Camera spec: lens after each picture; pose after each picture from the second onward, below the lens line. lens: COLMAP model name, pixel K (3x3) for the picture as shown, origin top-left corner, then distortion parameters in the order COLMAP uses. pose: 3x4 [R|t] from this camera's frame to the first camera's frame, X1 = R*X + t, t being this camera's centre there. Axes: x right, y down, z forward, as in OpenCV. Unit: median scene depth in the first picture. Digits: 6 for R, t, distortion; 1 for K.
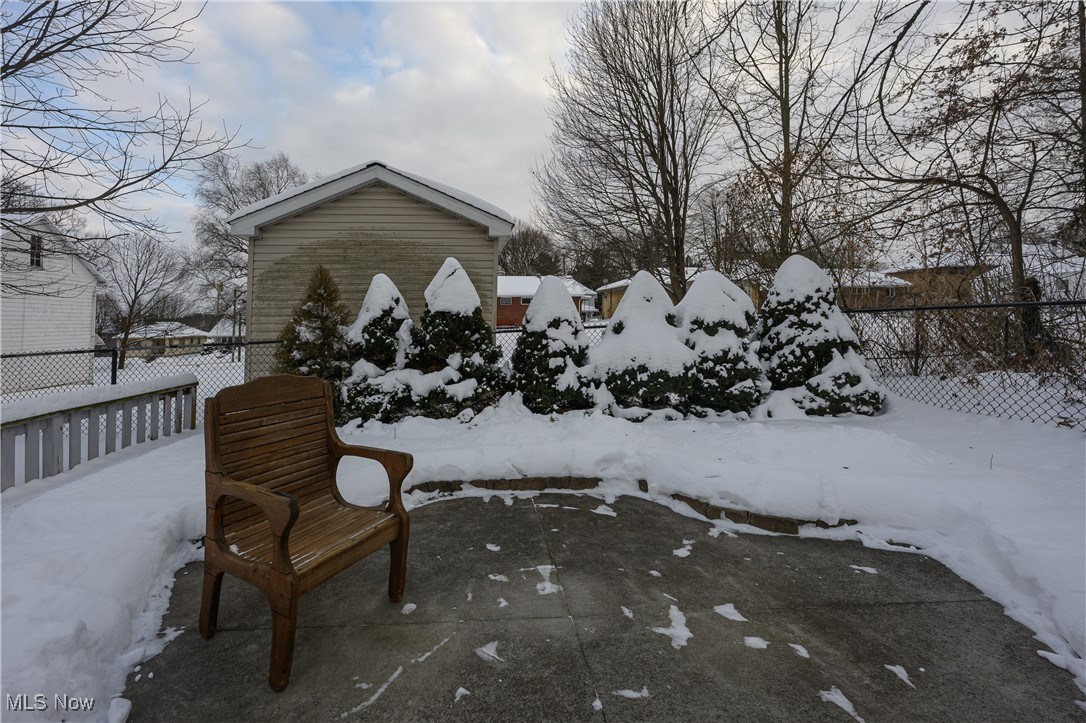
lens RADIAL K [[432.7, 0, 516.9], [0, 432.7, 343.7], [0, 0, 1]] dist [-0.000139, 0.000022]
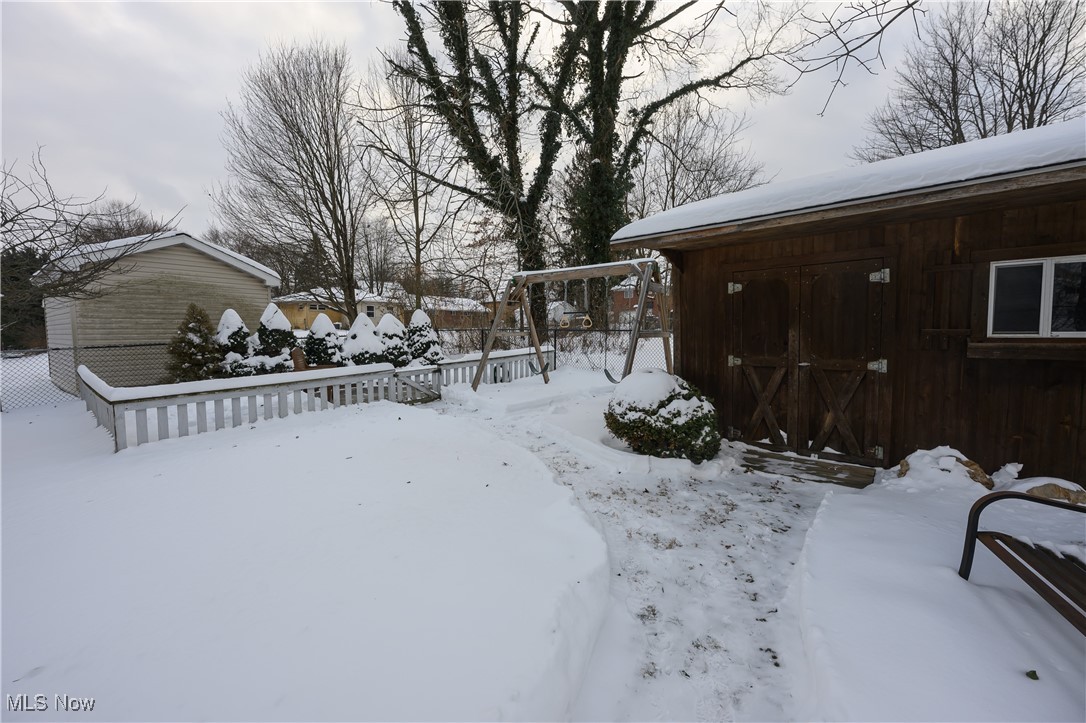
lens RADIAL K [[428.2, 0, 543.0], [0, 428.2, 361.5], [0, 0, 1]] dist [-0.001429, 0.000230]
pose [[0.679908, -0.042956, 0.732038, -0.829214], [0.029903, 0.999077, 0.030852, 0.061901], [-0.732688, 0.000914, 0.680565, -1.442532]]
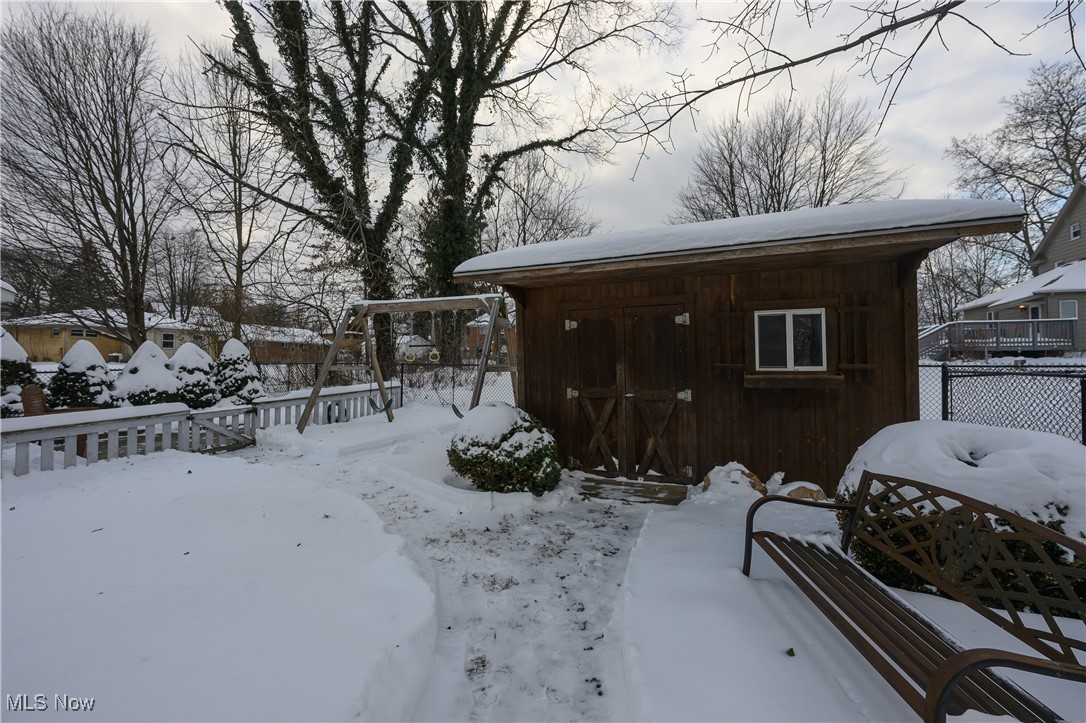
lens RADIAL K [[432.8, 0, 544.8], [0, 432.8, 357.7], [0, 0, 1]] dist [-0.001701, 0.000251]
pose [[0.403046, 0.032501, 0.914602, -0.801984], [0.035058, 0.998087, -0.050917, 0.069063], [-0.914508, 0.052586, 0.401136, -1.460480]]
